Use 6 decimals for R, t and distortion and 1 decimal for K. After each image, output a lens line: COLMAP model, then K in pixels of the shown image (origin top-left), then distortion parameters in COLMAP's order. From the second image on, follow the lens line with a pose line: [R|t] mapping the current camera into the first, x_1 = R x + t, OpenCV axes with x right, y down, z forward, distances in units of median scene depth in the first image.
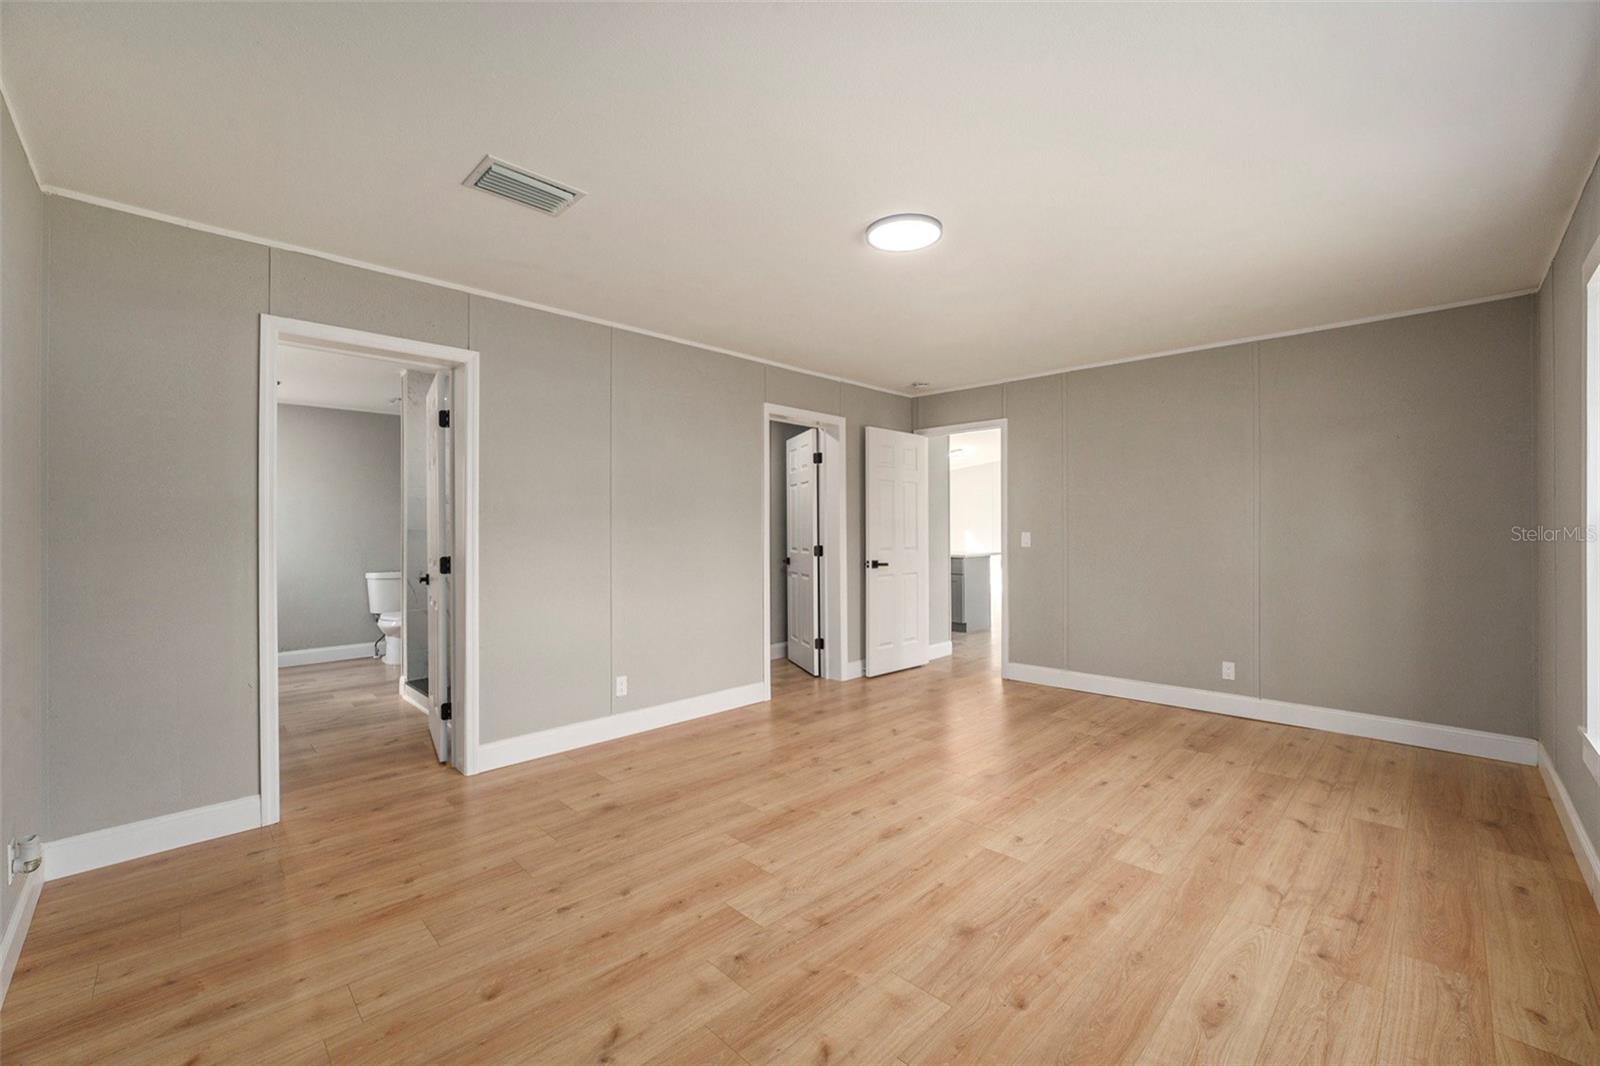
lens RADIAL K [[651.5, 0, 796.9], [0, 651.5, 529.9], [0, 0, 1]] dist [-0.025388, 0.000701]
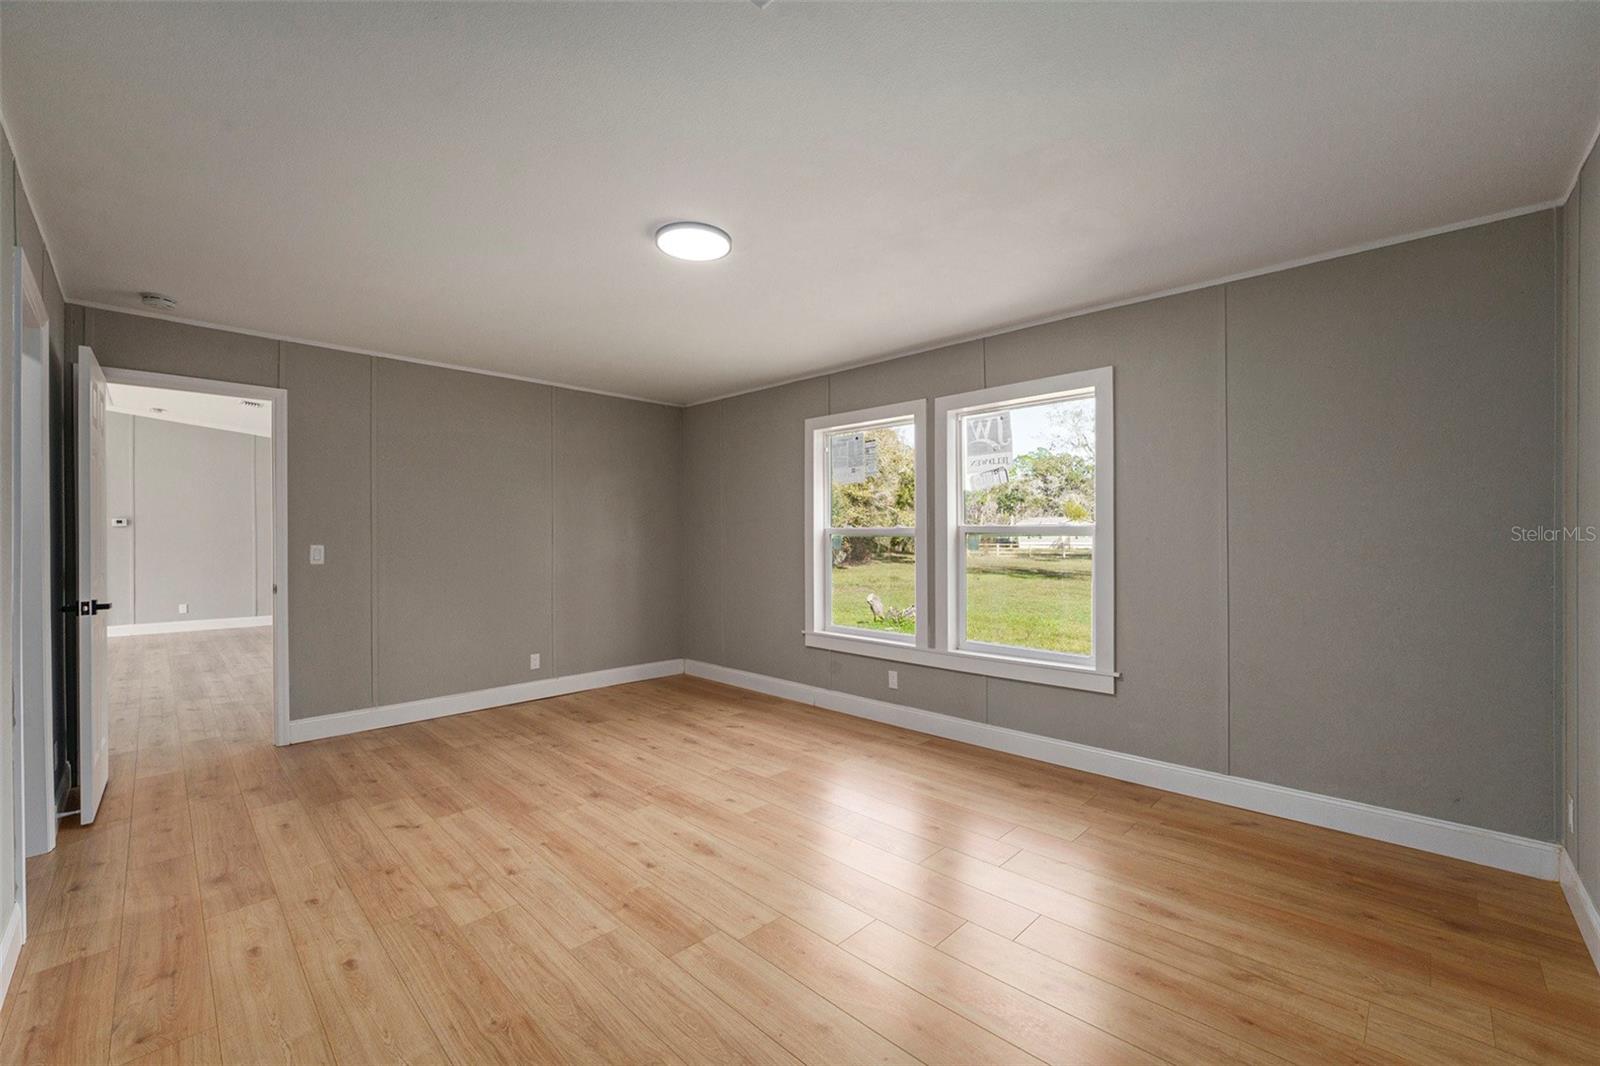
lens RADIAL K [[651.5, 0, 796.9], [0, 651.5, 529.9], [0, 0, 1]] dist [-0.025388, 0.000701]
pose [[-0.013752, 0.014301, 0.999803, -0.817641], [0.001309, 0.999897, -0.014285, -0.009972], [-0.999905, 0.001112, -0.013769, 0.826611]]
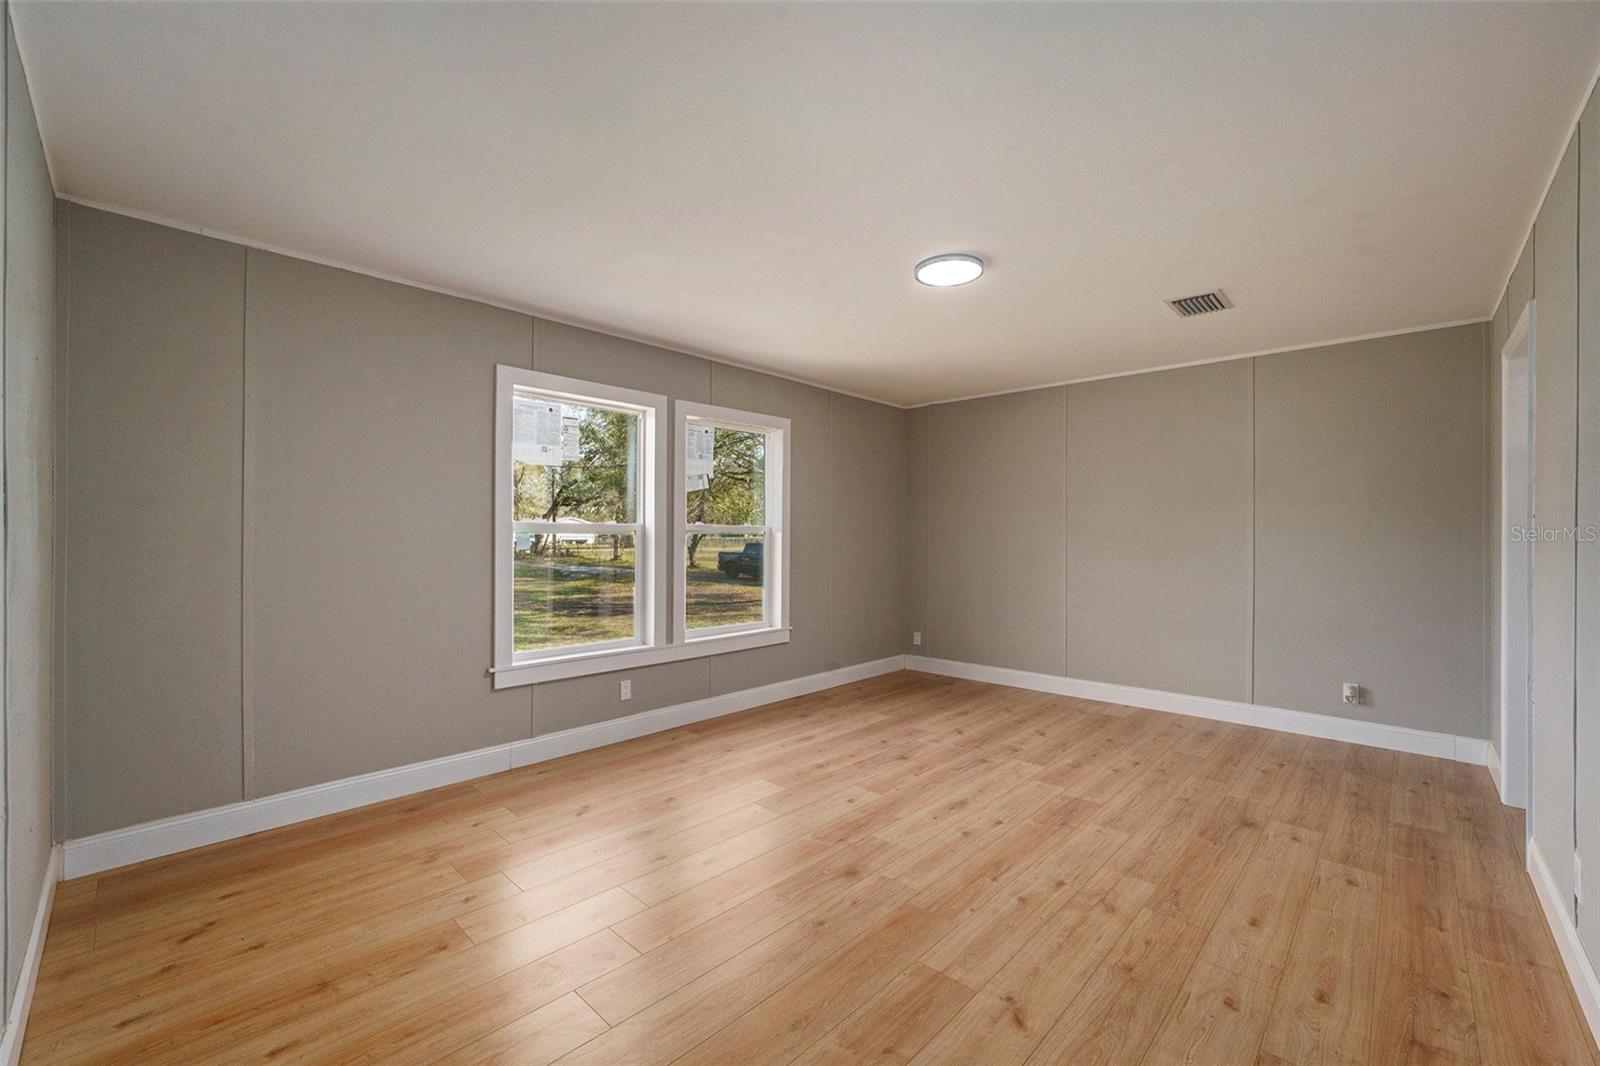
lens RADIAL K [[651.5, 0, 796.9], [0, 651.5, 529.9], [0, 0, 1]] dist [-0.025388, 0.000701]
pose [[-0.999681, 0.000796, -0.025228, 0.438660], [0.001069, 0.999941, -0.010785, -0.008185], [0.025218, -0.010808, -0.999624, 2.041715]]
